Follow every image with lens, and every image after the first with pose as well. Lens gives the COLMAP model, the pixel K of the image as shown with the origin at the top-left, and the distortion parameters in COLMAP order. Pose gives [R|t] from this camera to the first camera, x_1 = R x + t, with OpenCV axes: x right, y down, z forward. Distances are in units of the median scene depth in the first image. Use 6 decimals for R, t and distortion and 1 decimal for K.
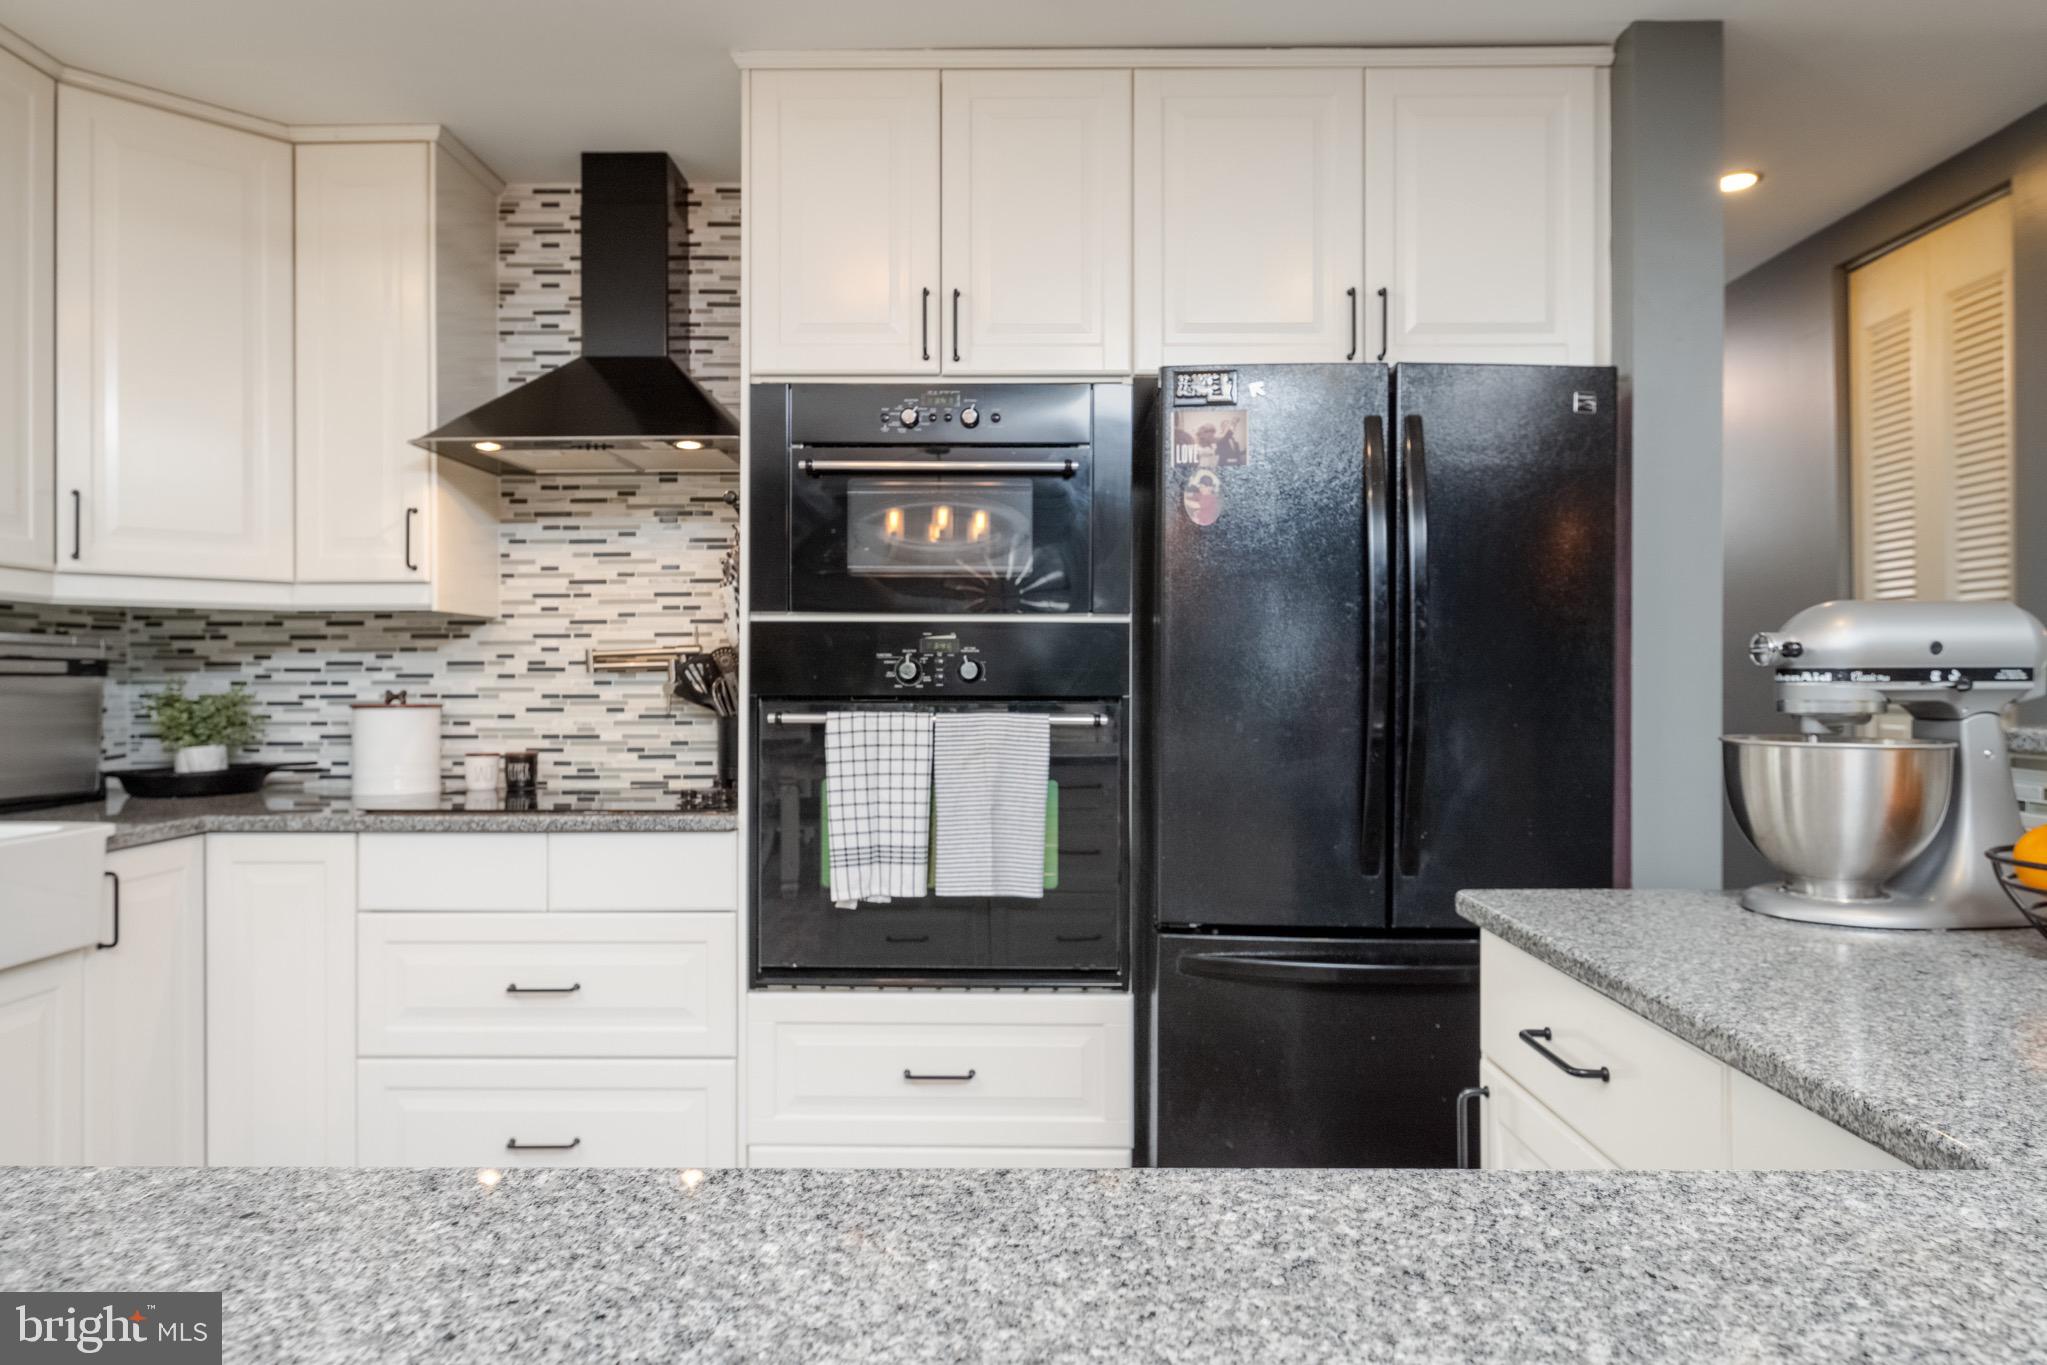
lens RADIAL K [[1201.9, 0, 1022.3], [0, 1201.9, 688.9], [0, 0, 1]] dist [-0.002186, 0.001540]
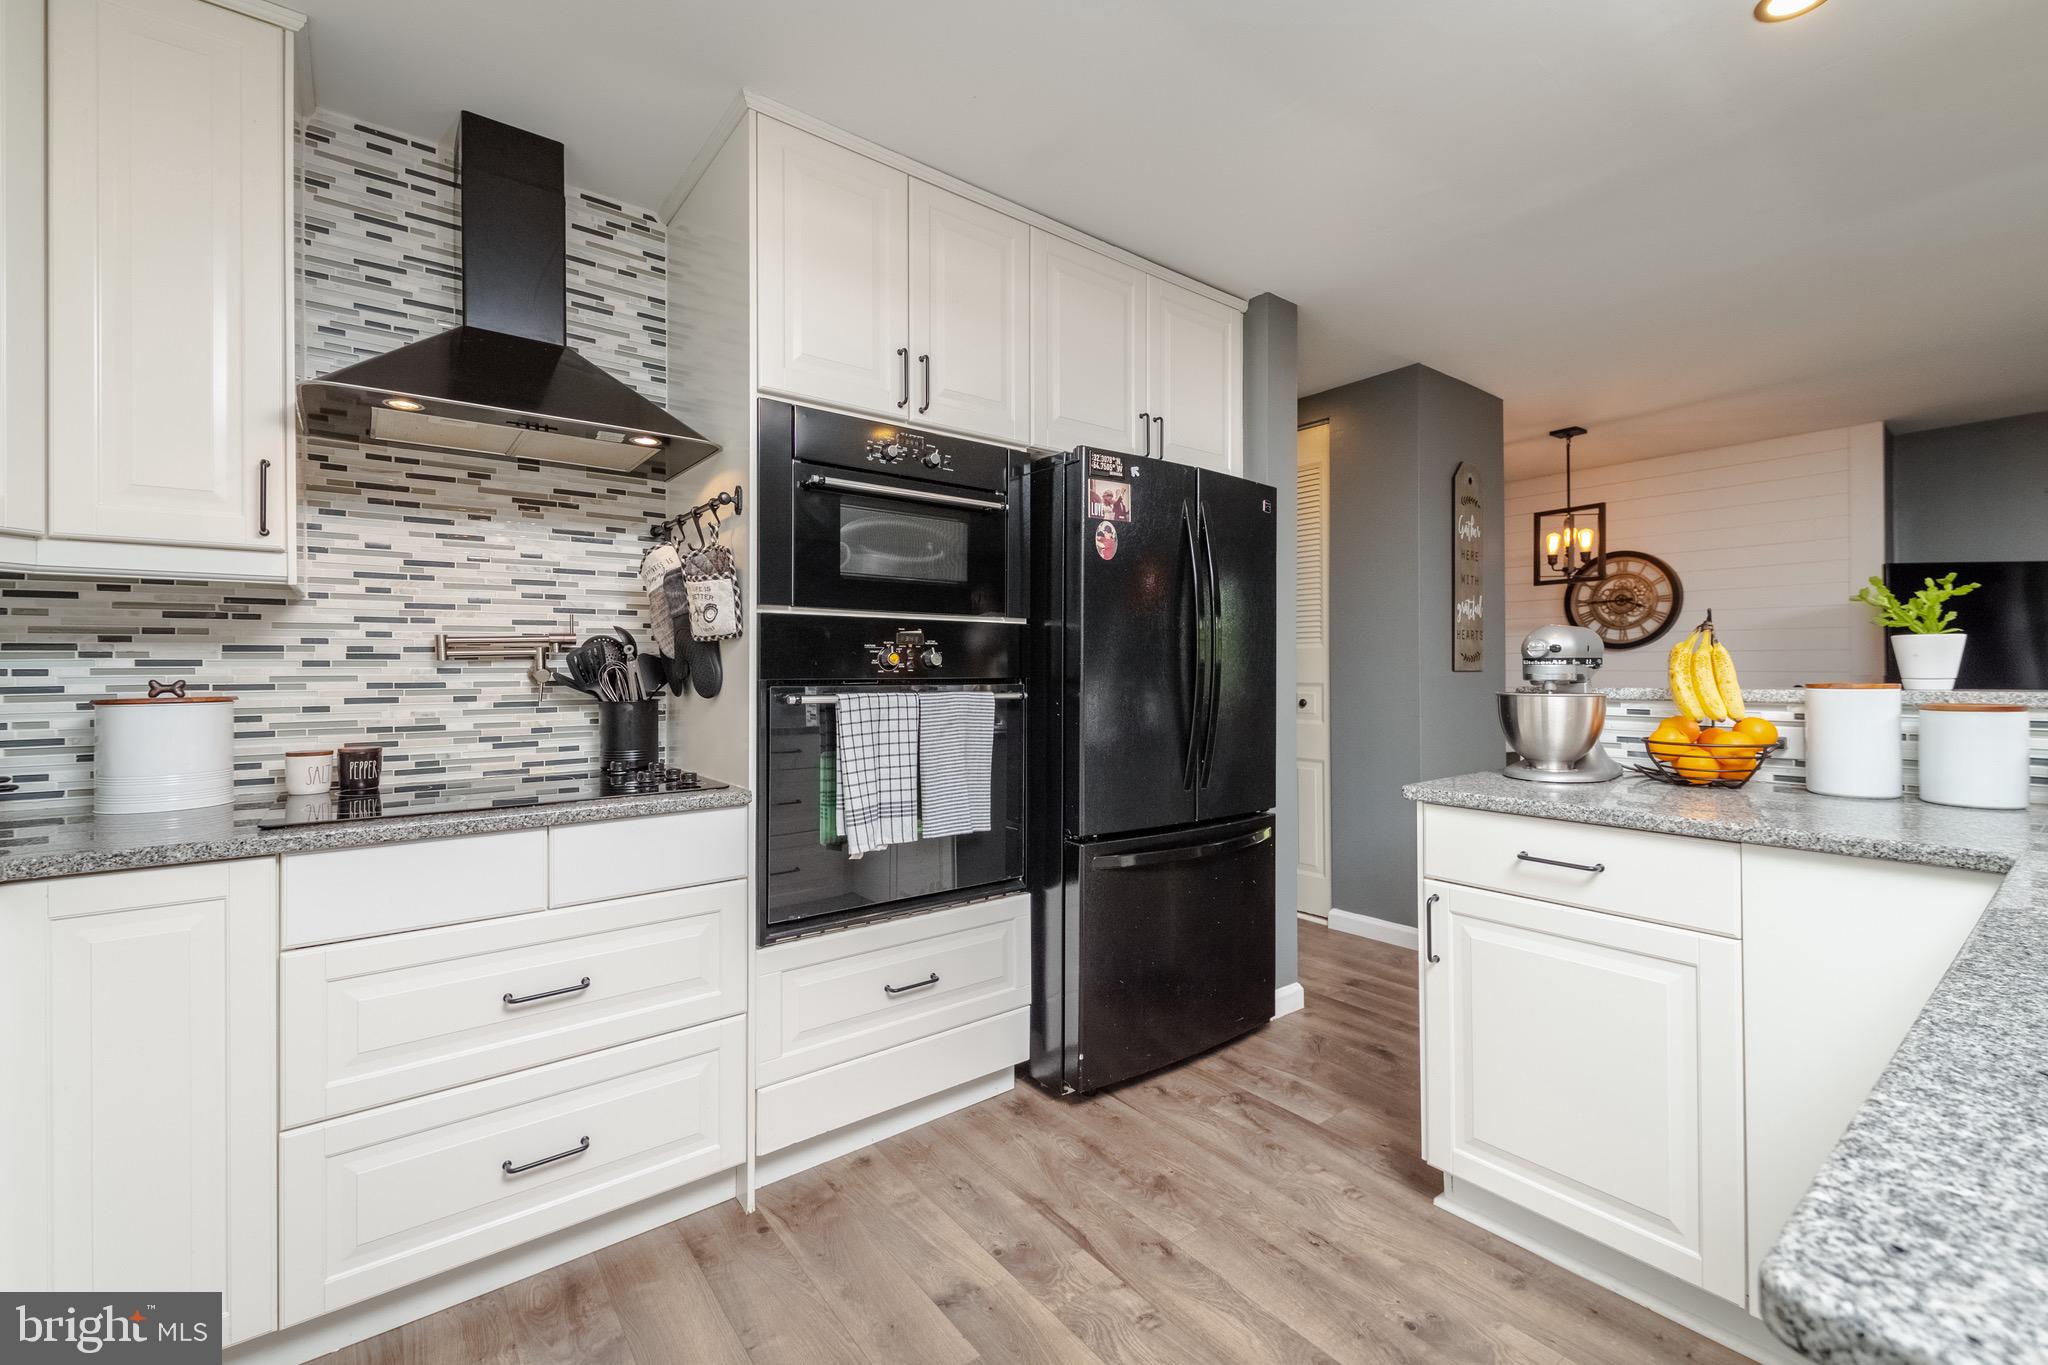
lens RADIAL K [[840.8, 0, 1020.9], [0, 840.8, 674.2], [0, 0, 1]] dist [0.006309, -0.001830]
pose [[0.784484, -0.006725, 0.620112, -0.504295], [0.007919, 0.999968, 0.000825, 0.001020], [-0.620098, 0.004263, 0.784513, 0.238053]]
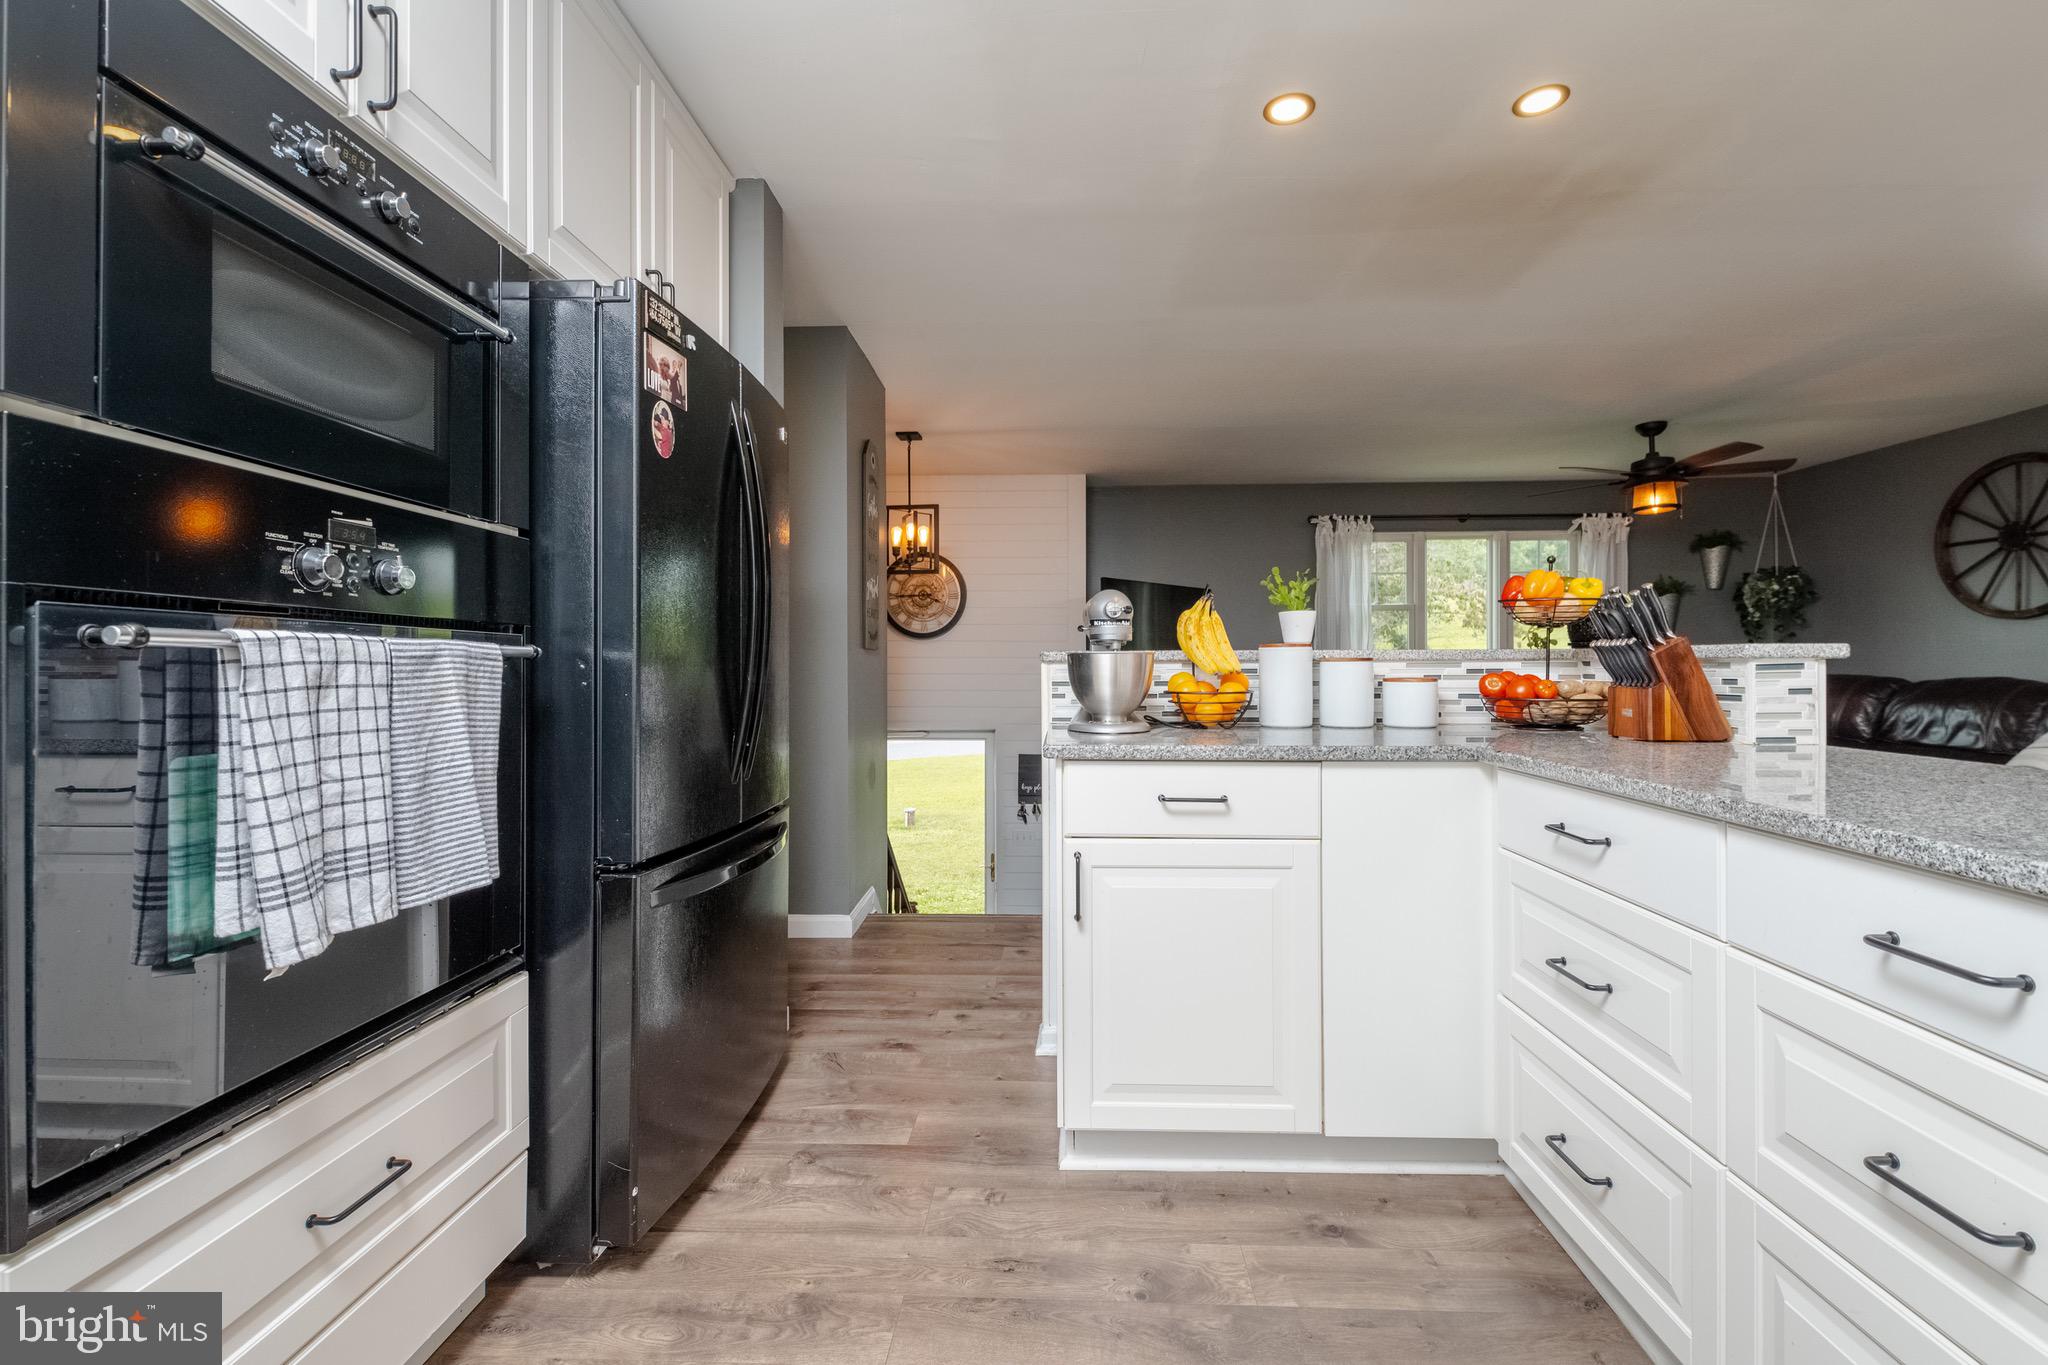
lens RADIAL K [[884.3, 0, 1029.9], [0, 884.3, 676.7], [0, 0, 1]] dist [0.002099, -0.001276]
pose [[0.030646, -0.010960, 0.999470, -0.520858], [0.007016, 0.999918, 0.010750, 0.037509], [-0.999506, 0.006683, 0.030720, 0.601673]]
